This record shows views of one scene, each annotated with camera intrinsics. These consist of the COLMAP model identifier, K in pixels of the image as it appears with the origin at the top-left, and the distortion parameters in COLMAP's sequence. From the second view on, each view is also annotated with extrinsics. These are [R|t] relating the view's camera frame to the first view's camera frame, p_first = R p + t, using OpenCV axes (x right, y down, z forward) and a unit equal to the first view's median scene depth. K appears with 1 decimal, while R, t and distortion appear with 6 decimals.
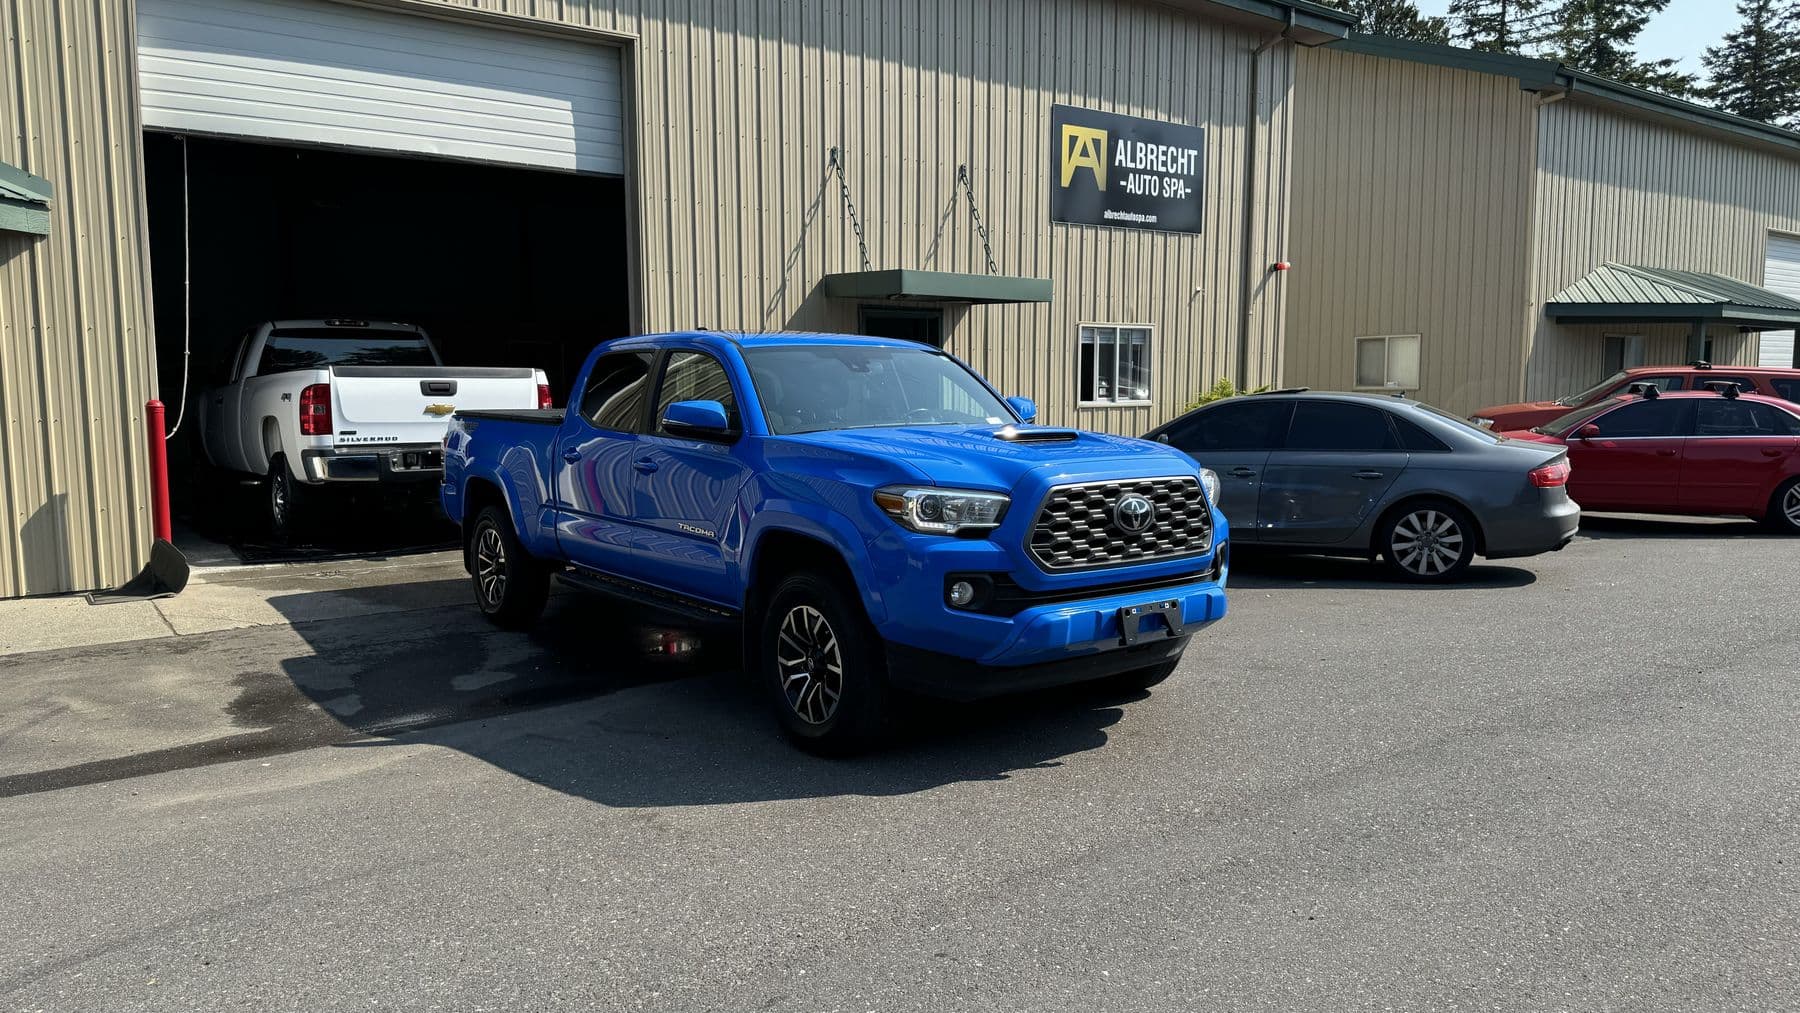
lens RADIAL K [[1258.4, 0, 896.0], [0, 1258.4, 505.3], [0, 0, 1]] dist [0.117731, -0.175978]
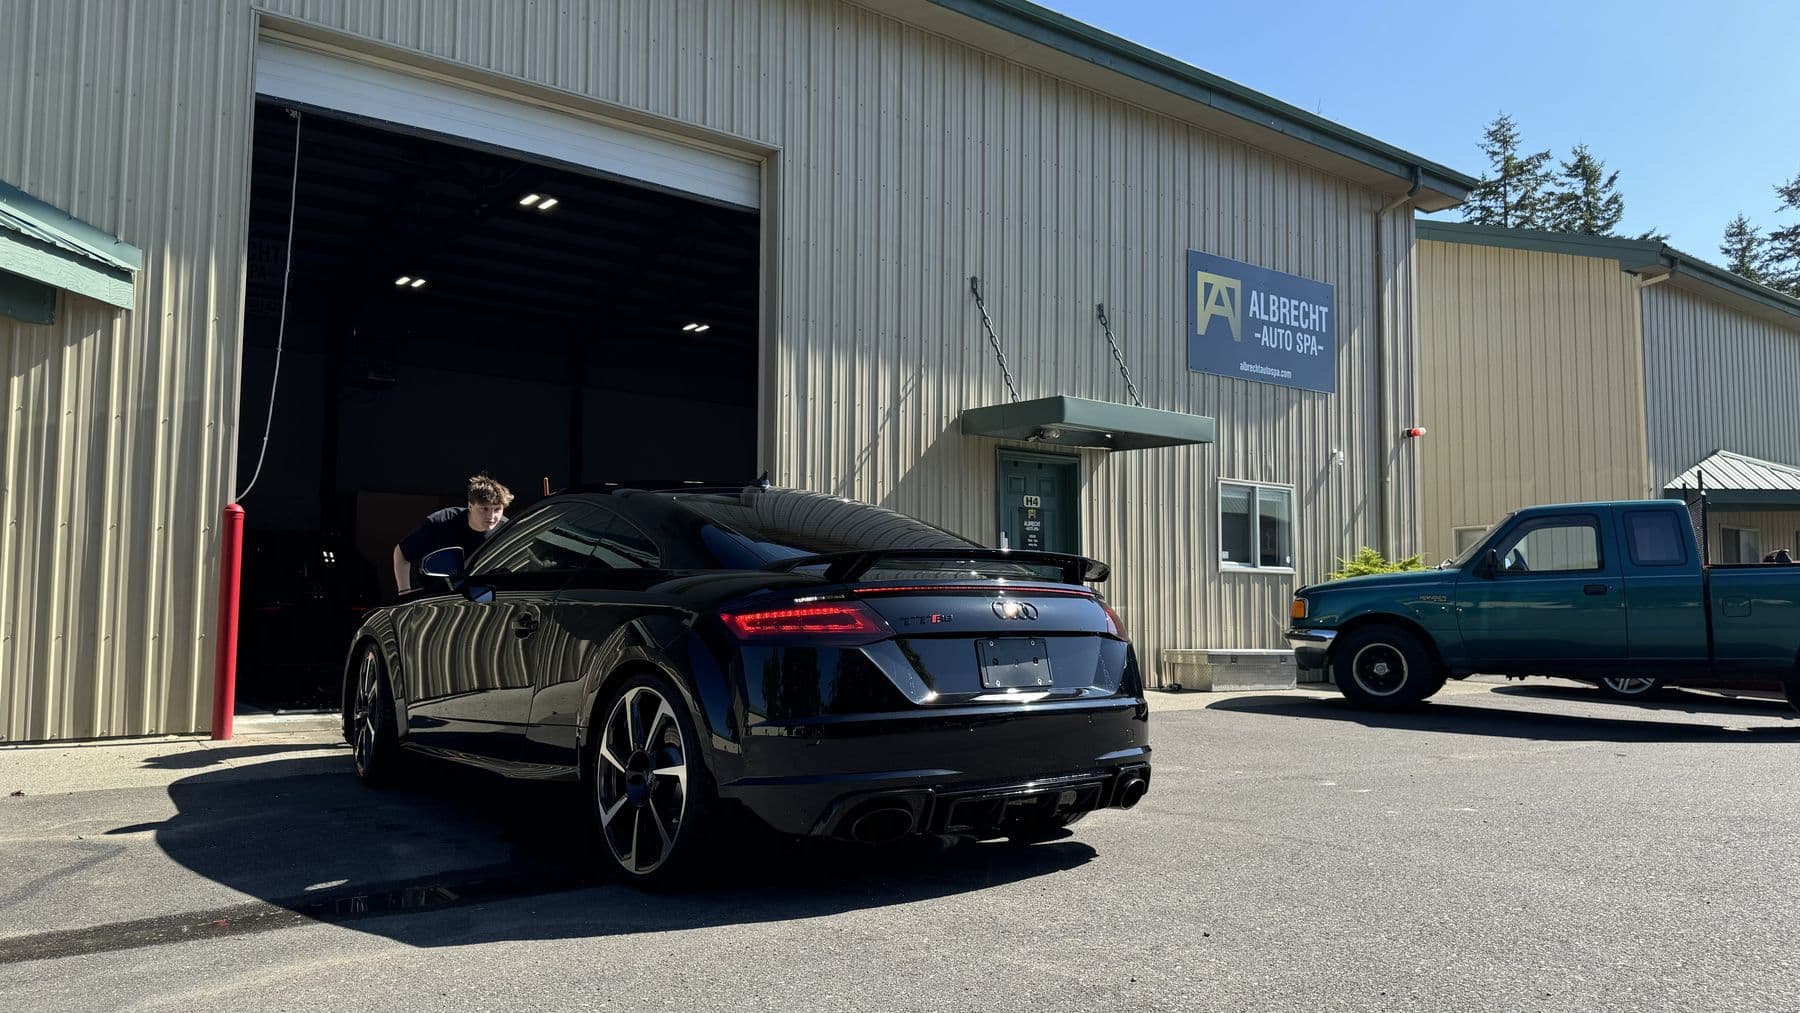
lens RADIAL K [[1258.4, 0, 896.0], [0, 1258.4, 505.3], [0, 0, 1]] dist [0.117731, -0.175978]
pose [[0.999929, 0.011478, 0.003043, -0.088382], [-0.010765, 0.984370, -0.175782, 0.036914], [-0.005013, 0.175737, 0.984424, 0.101410]]
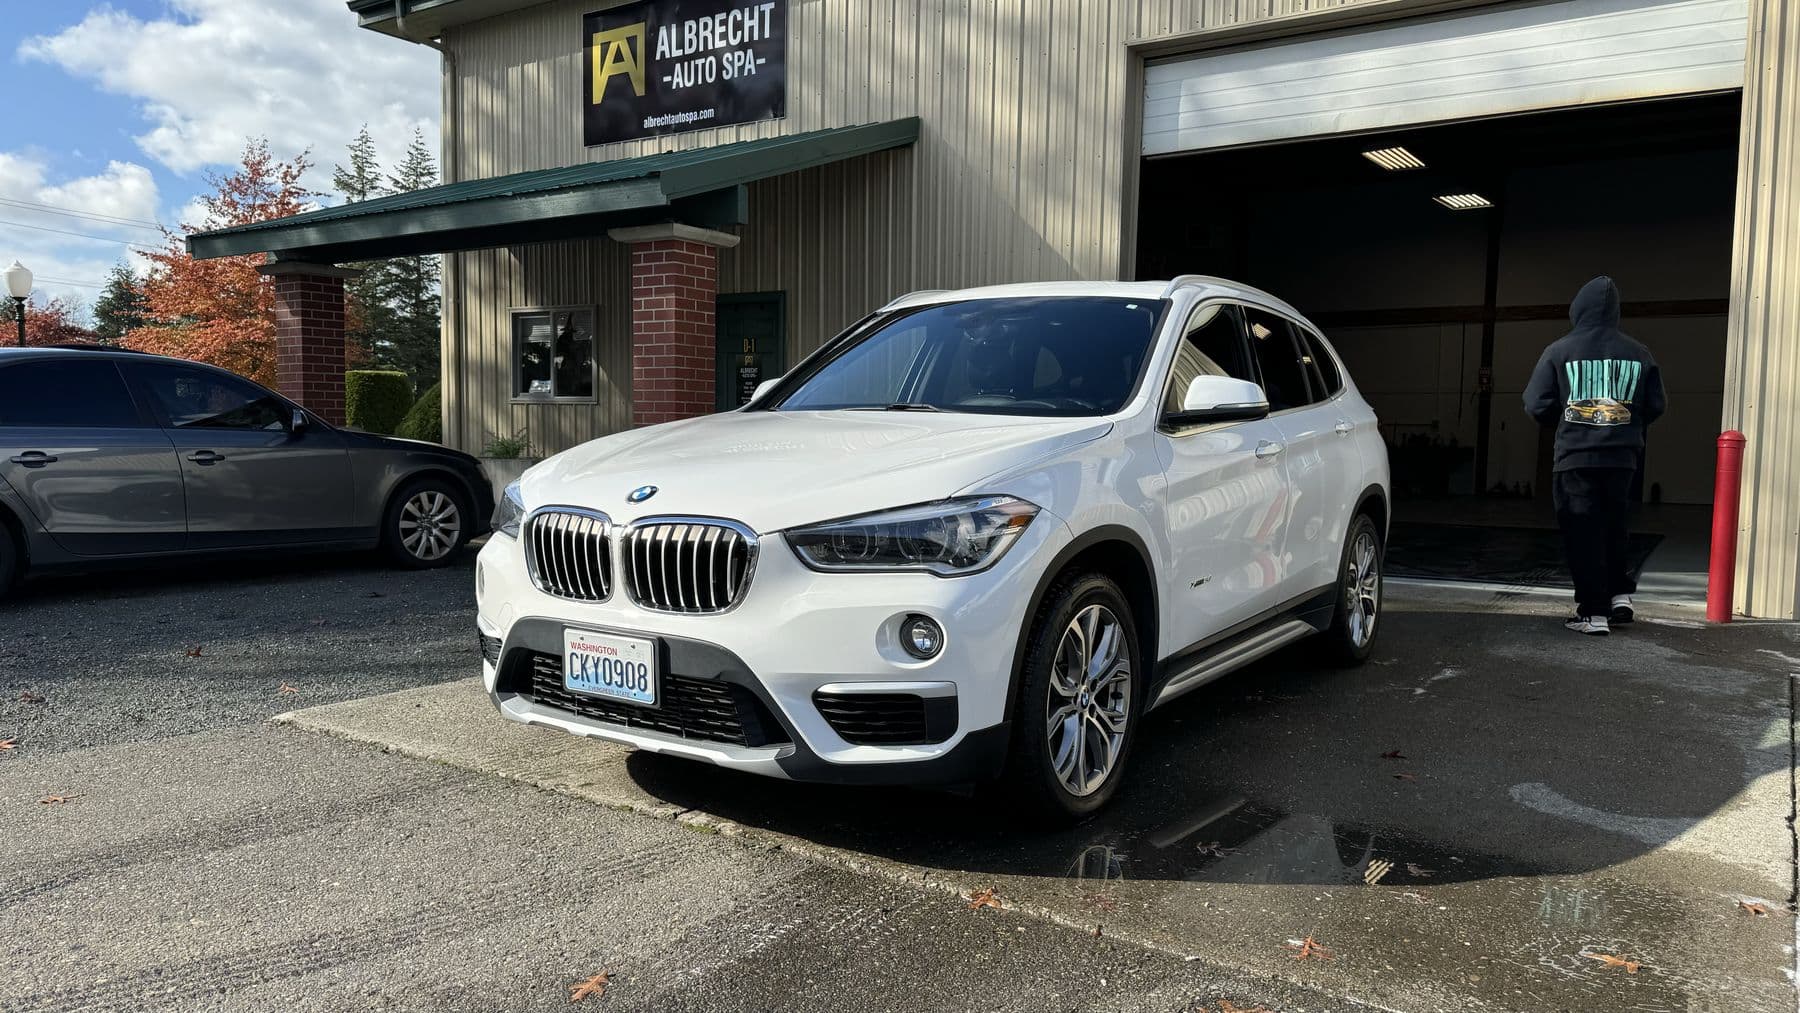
lens RADIAL K [[1258.4, 0, 896.0], [0, 1258.4, 505.3], [0, 0, 1]] dist [0.117731, -0.175978]
pose [[0.321831, 0.062211, -0.944751, 0.994635], [-0.123338, 0.992091, 0.023313, -0.023518], [0.938729, 0.109021, 0.326958, 0.896877]]
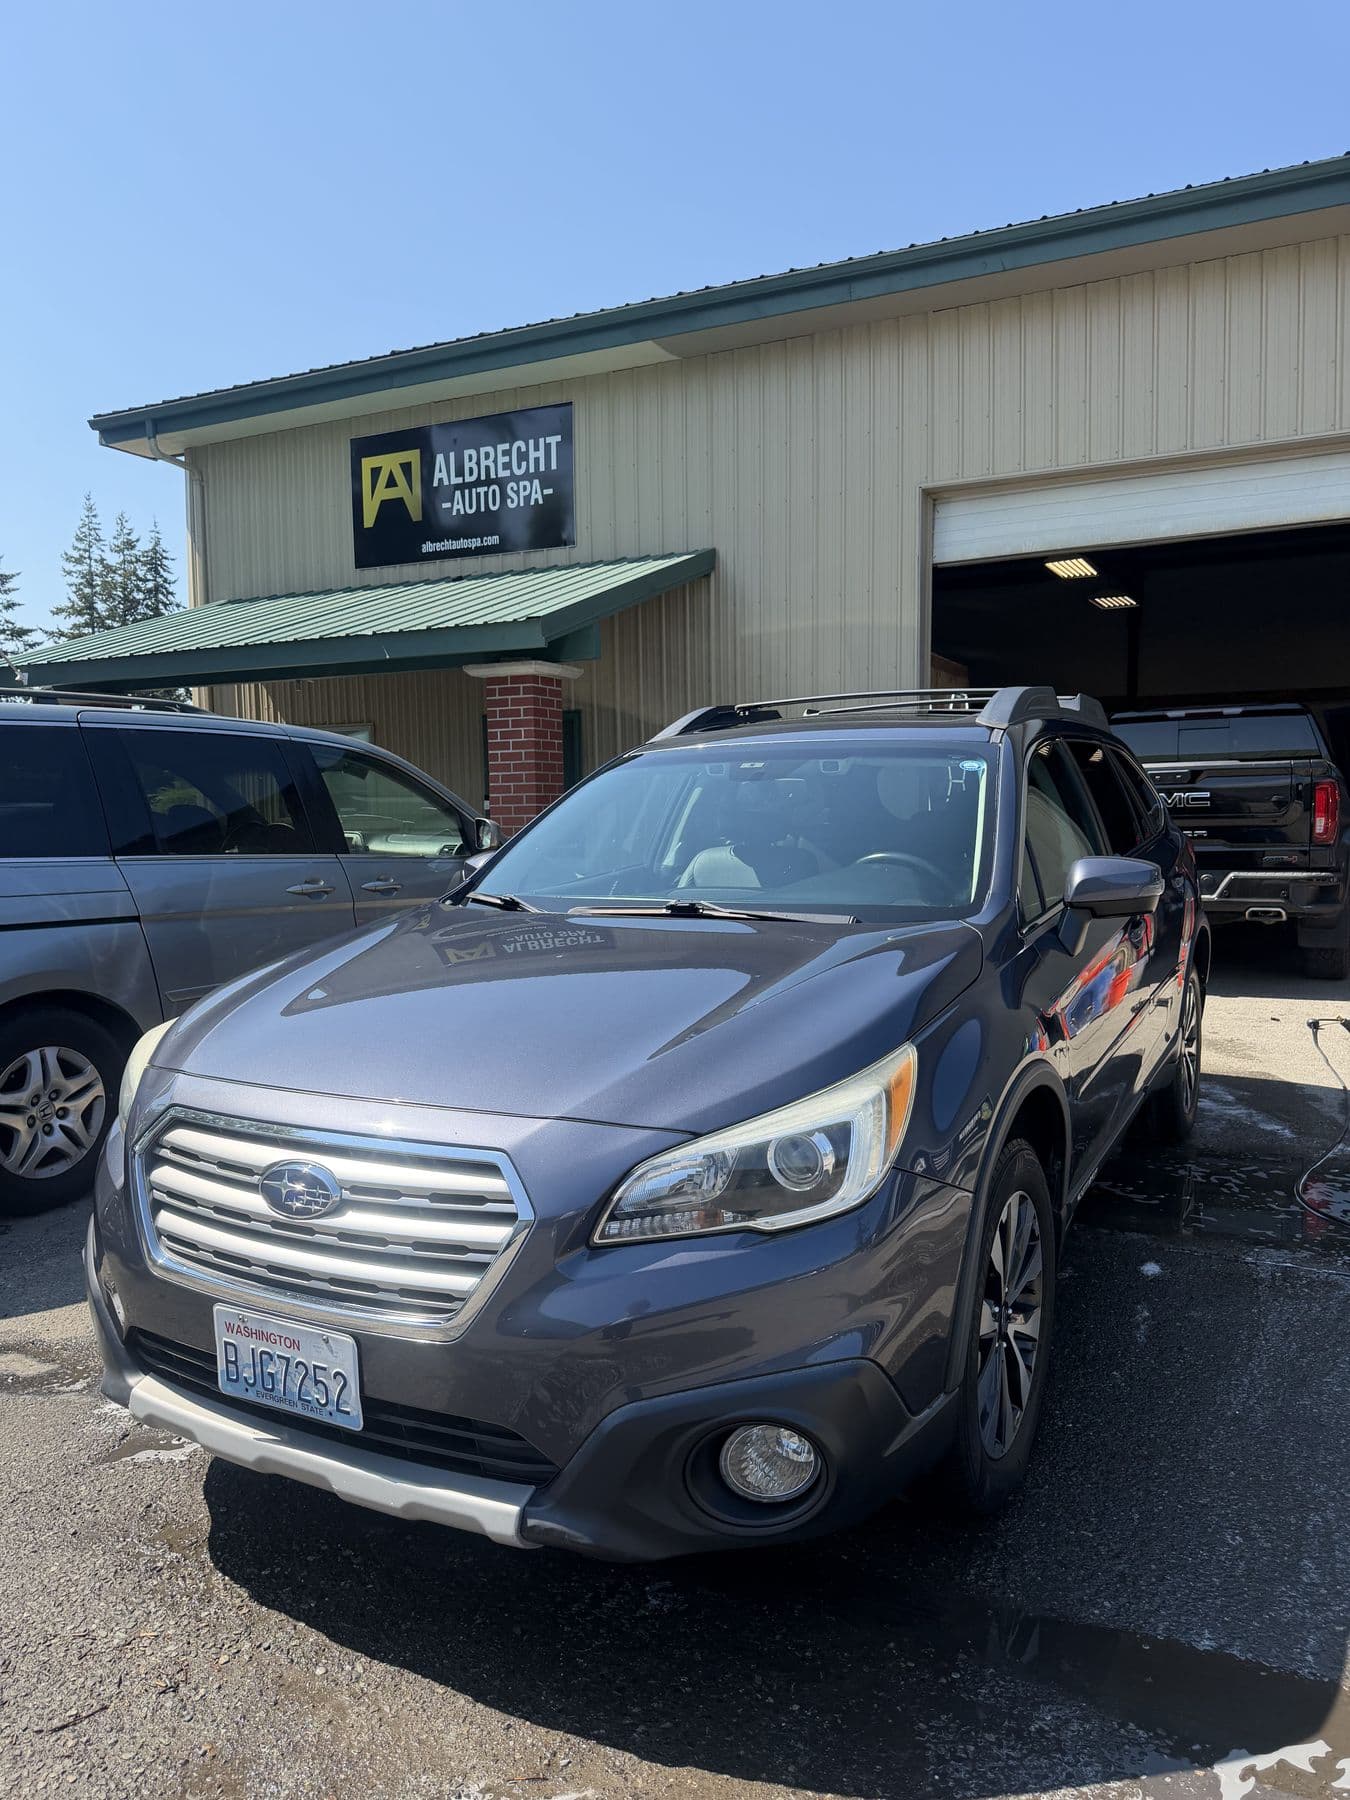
lens RADIAL K [[1272.3, 0, 679.3], [0, 1272.3, 905.1], [0, 0, 1]] dist [0.113892, -0.191601]
pose [[0.459348, 0.056986, -0.886427, 0.995674], [-0.084916, 0.996187, 0.020038, -0.025035], [0.884188, 0.066067, 0.462435, 0.760729]]
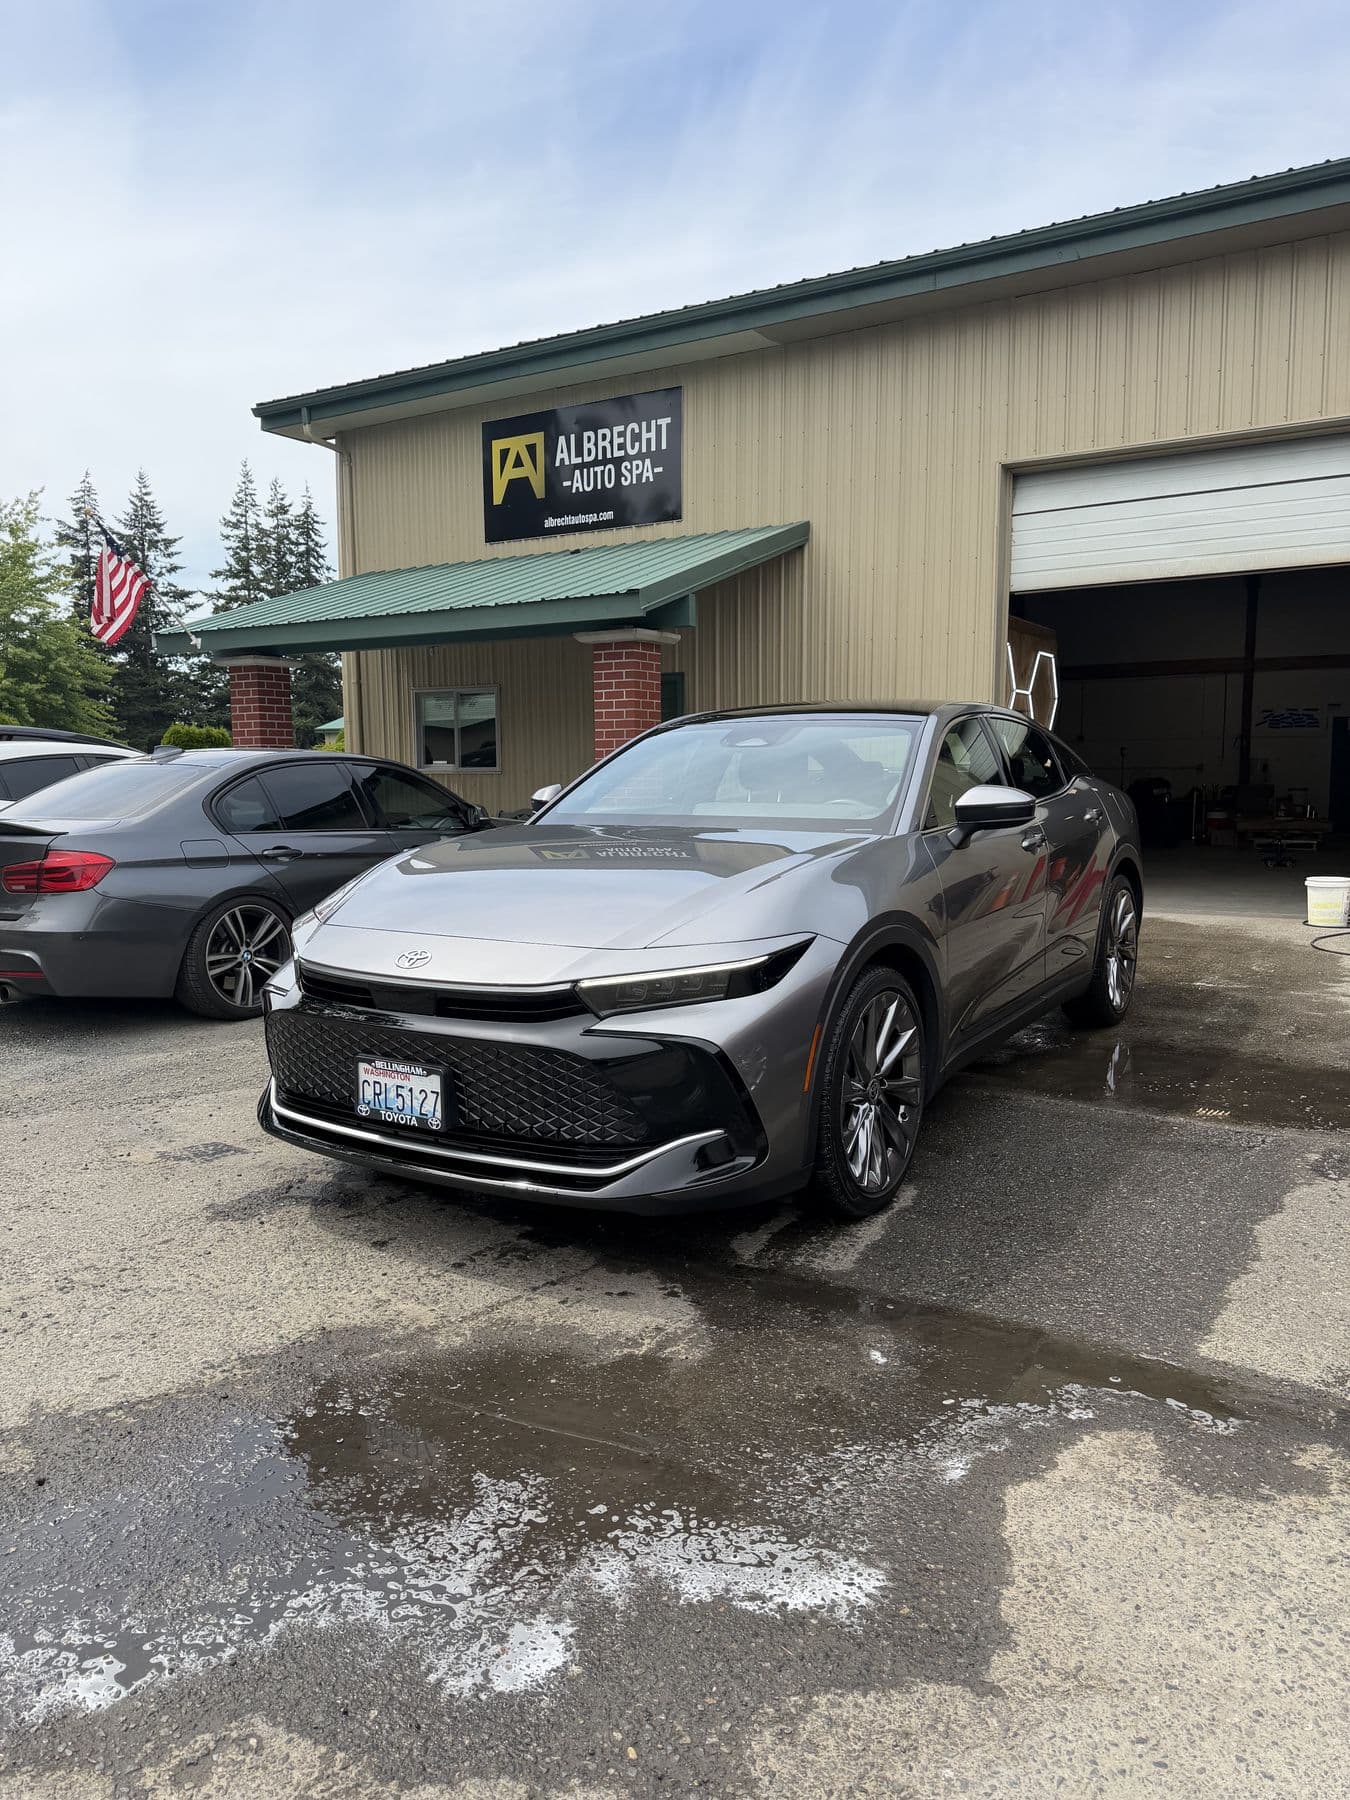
lens RADIAL K [[1272.3, 0, 679.3], [0, 1272.3, 905.1], [0, 0, 1]] dist [0.113892, -0.191601]
pose [[0.366028, 0.092548, -0.925991, 1.072194], [-0.100479, 0.993156, 0.059544, -0.019226], [0.925164, 0.071248, 0.372822, 0.751259]]
